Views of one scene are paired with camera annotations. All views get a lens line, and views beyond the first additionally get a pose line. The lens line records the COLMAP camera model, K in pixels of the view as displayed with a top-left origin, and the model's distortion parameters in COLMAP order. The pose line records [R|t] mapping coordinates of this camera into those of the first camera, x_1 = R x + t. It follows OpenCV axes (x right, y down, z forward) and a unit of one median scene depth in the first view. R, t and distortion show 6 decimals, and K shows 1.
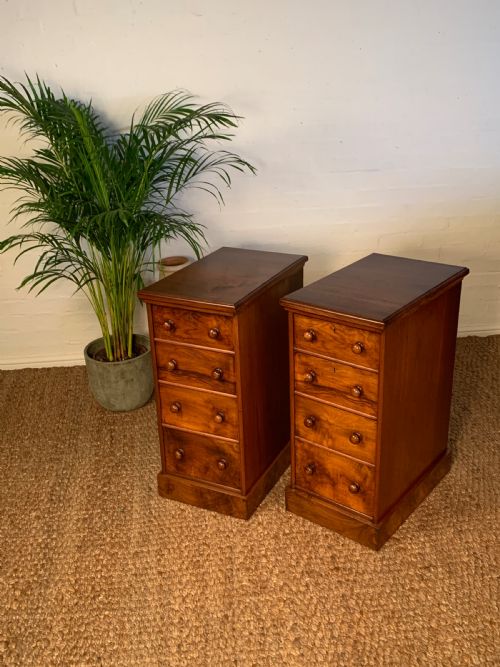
lens RADIAL K [[681.1, 0, 250.0], [0, 681.1, 333.5], [0, 0, 1]] dist [-0.004492, -0.014872]
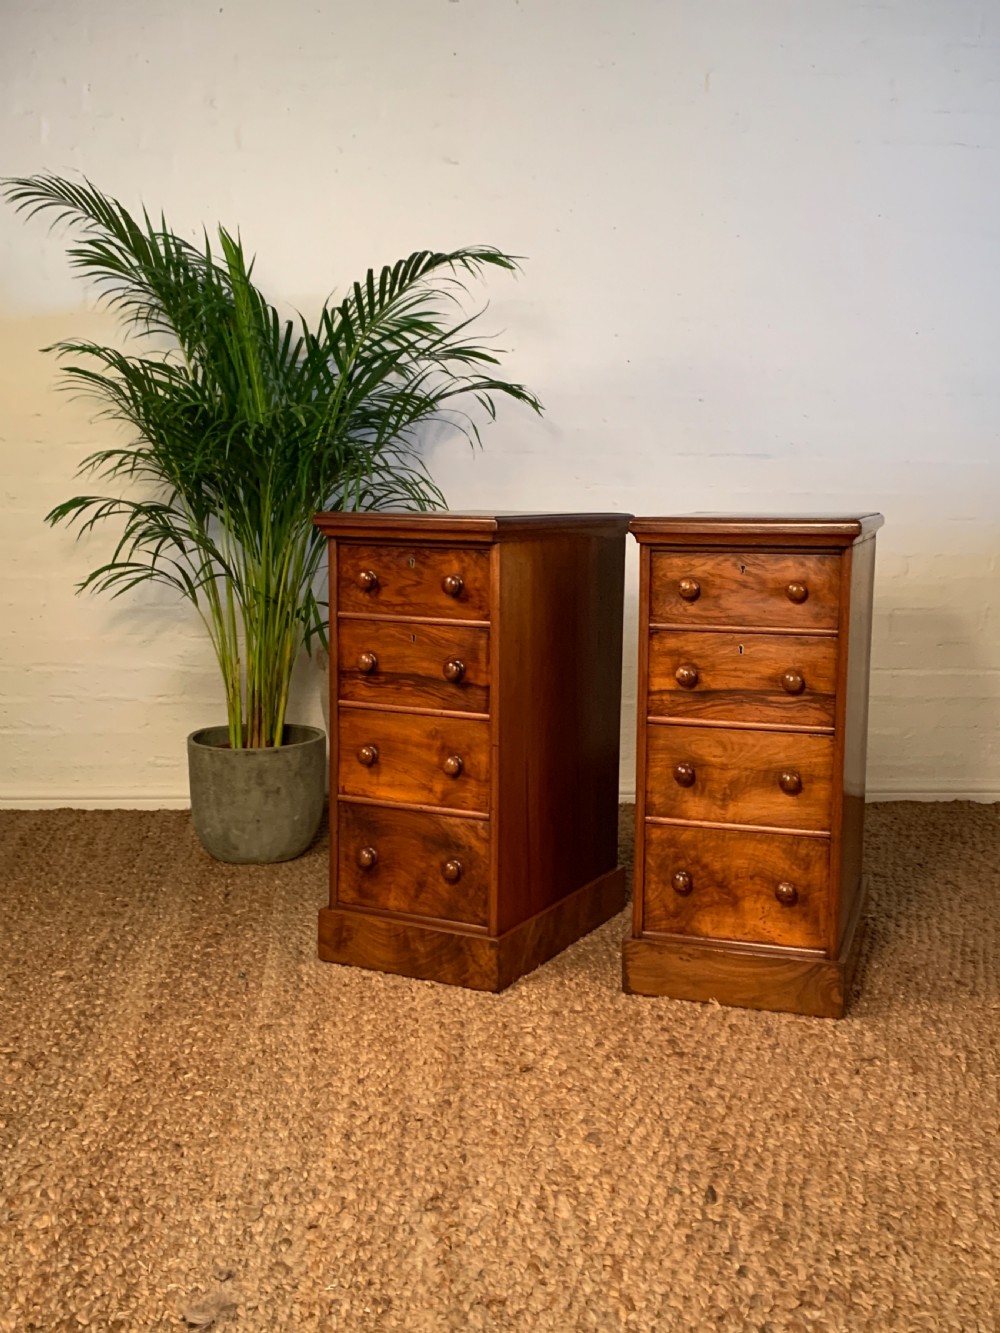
lens RADIAL K [[1430.9, 0, 500.0], [0, 1430.9, 666.5], [0, 0, 1]] dist [0.006824, -0.012775]
pose [[0.998828, 0.045350, -0.016931, 0.004813], [-0.048258, 0.960312, -0.274722, 0.342367], [0.003800, 0.275217, 0.961375, -0.049657]]
